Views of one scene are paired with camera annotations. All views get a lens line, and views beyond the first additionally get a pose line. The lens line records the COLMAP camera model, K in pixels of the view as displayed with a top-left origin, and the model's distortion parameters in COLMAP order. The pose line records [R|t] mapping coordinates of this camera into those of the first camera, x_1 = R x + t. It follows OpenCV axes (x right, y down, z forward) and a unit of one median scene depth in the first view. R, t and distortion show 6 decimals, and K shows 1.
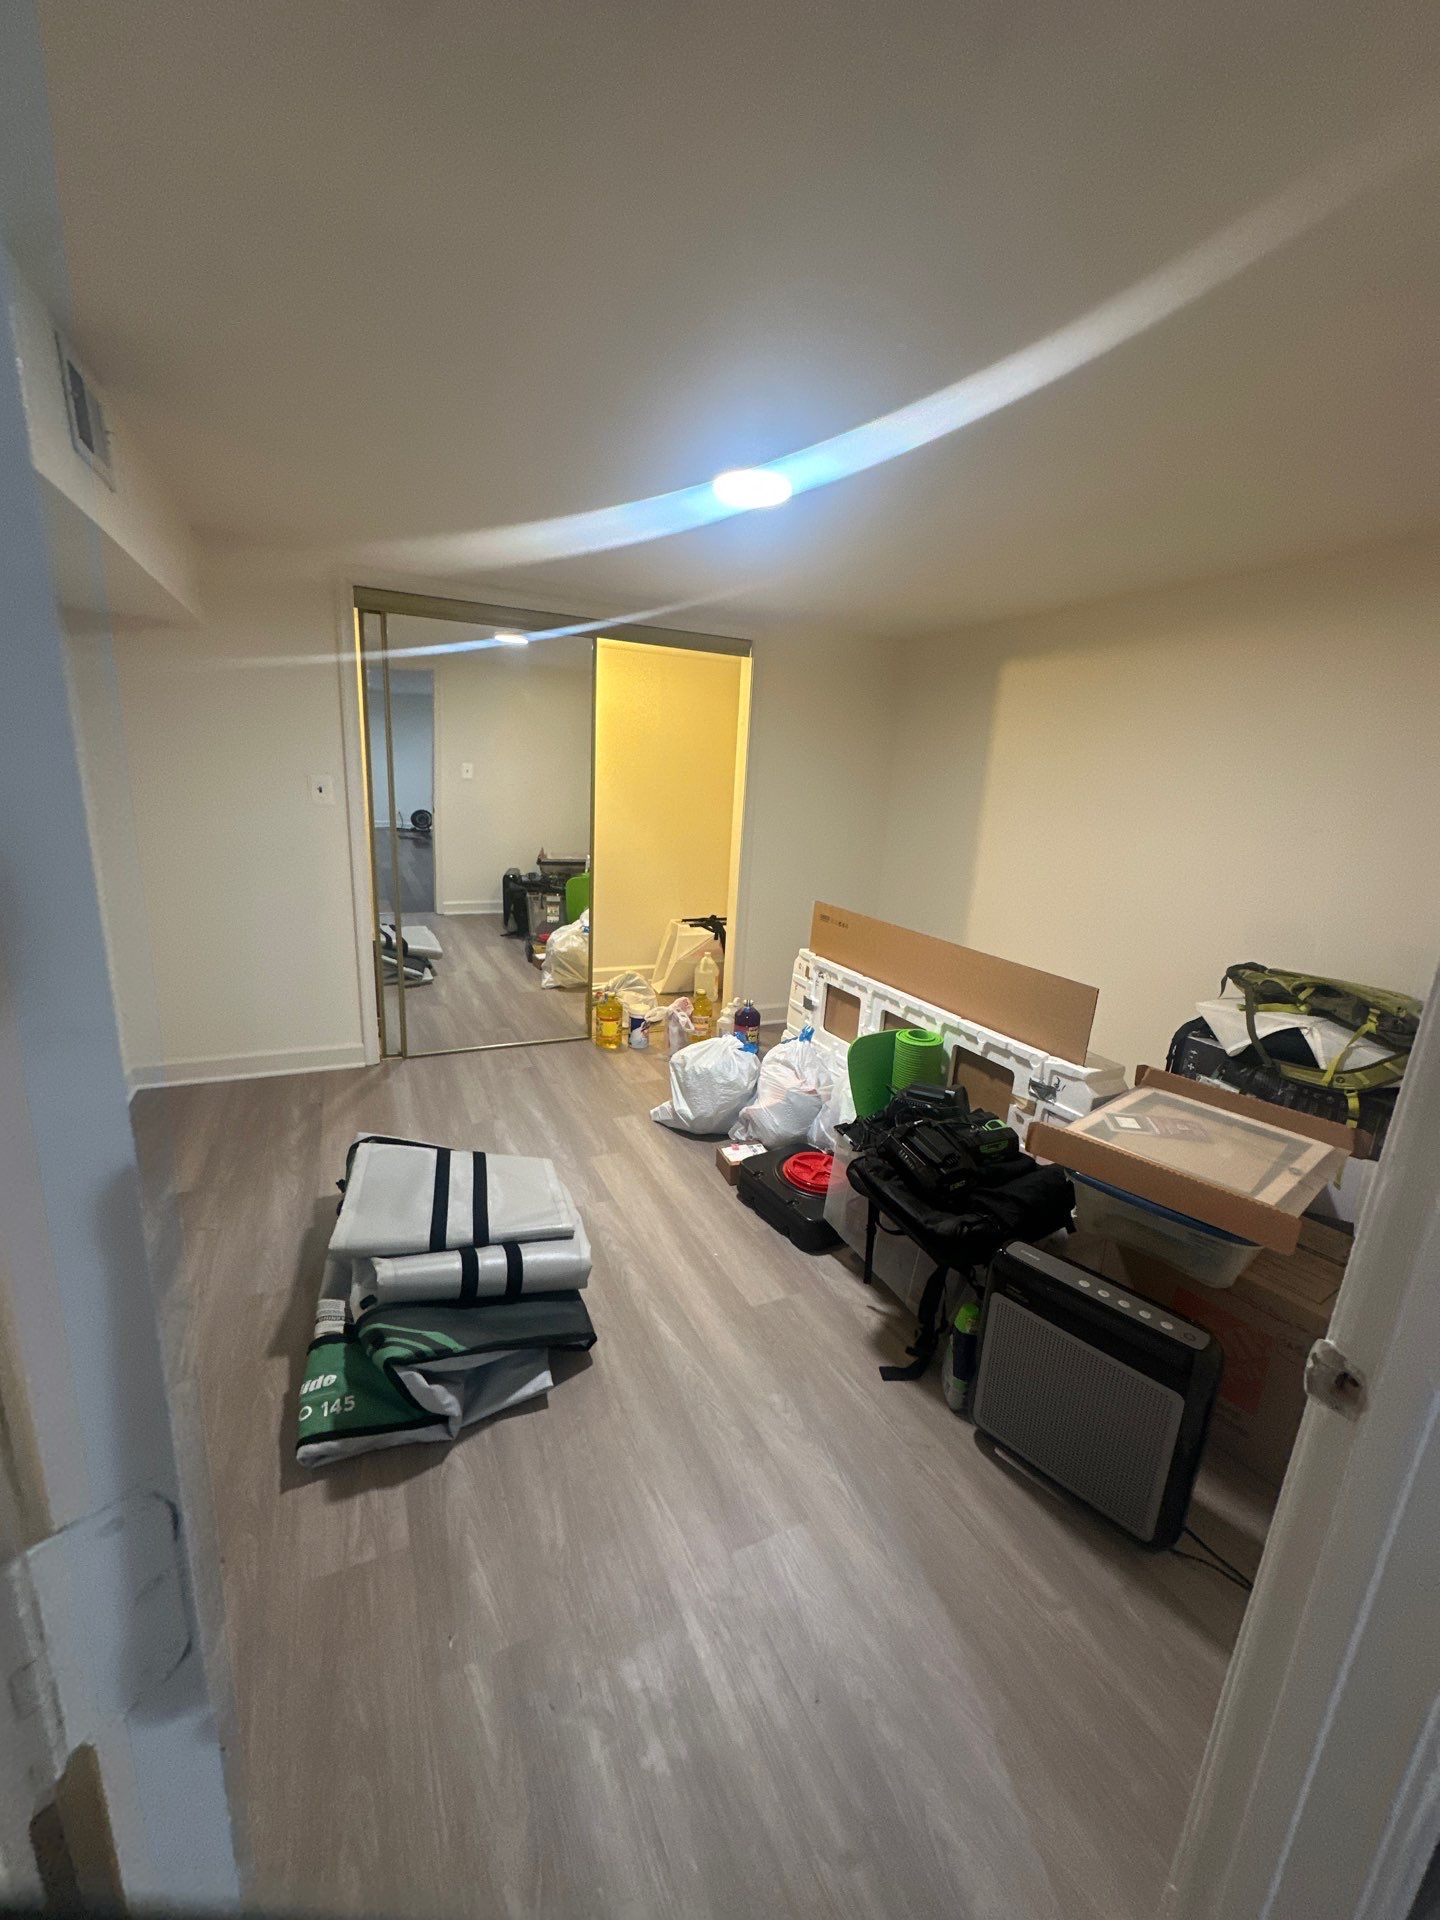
lens RADIAL K [[776.6, 0, 728.0], [0, 776.6, 954.9], [0, 0, 1]] dist [-0.000272, -0.000196]
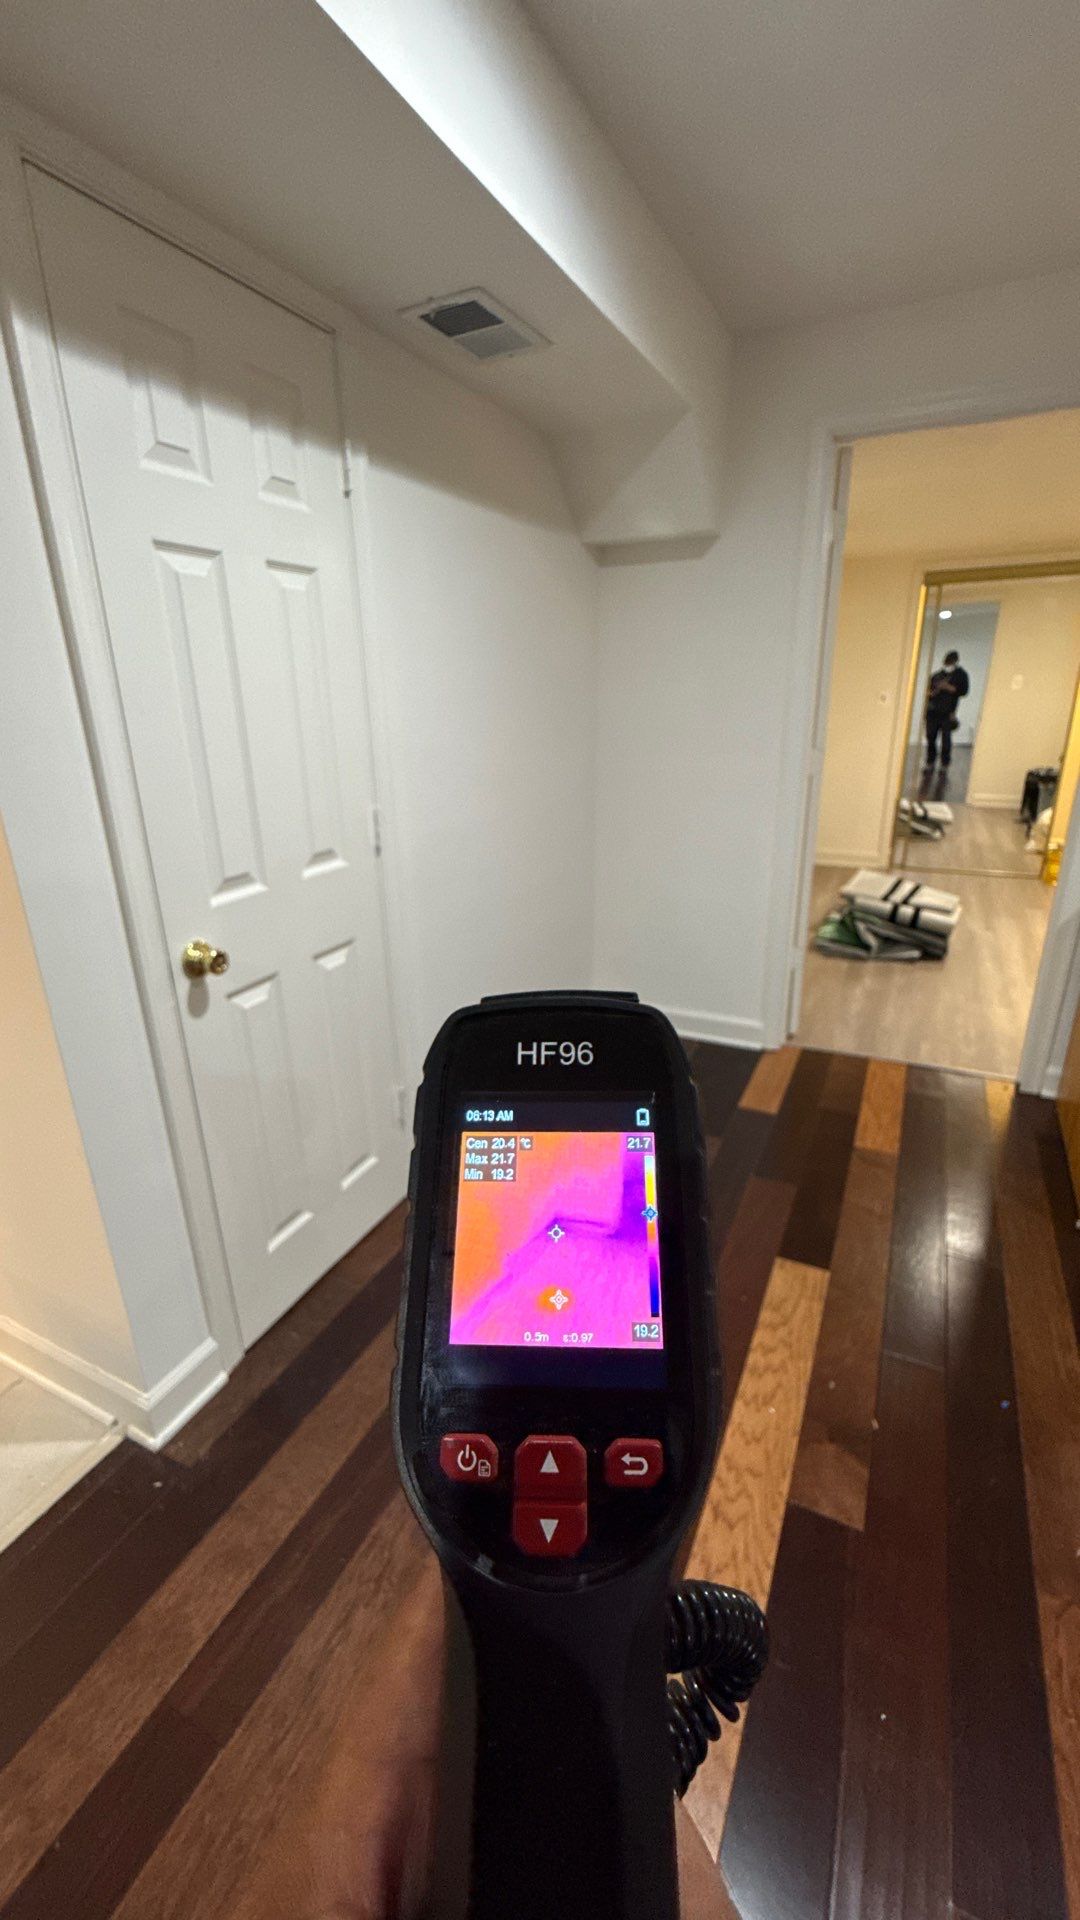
lens RADIAL K [[777.1, 0, 540.0], [0, 777.1, 960.0], [0, 0, 1]] dist [-0.002347, -0.000072]
pose [[0.619318, 0.208873, -0.756847, 0.623921], [-0.138838, 0.977908, 0.156272, 0.292036], [0.772767, 0.008298, 0.634636, -0.986657]]
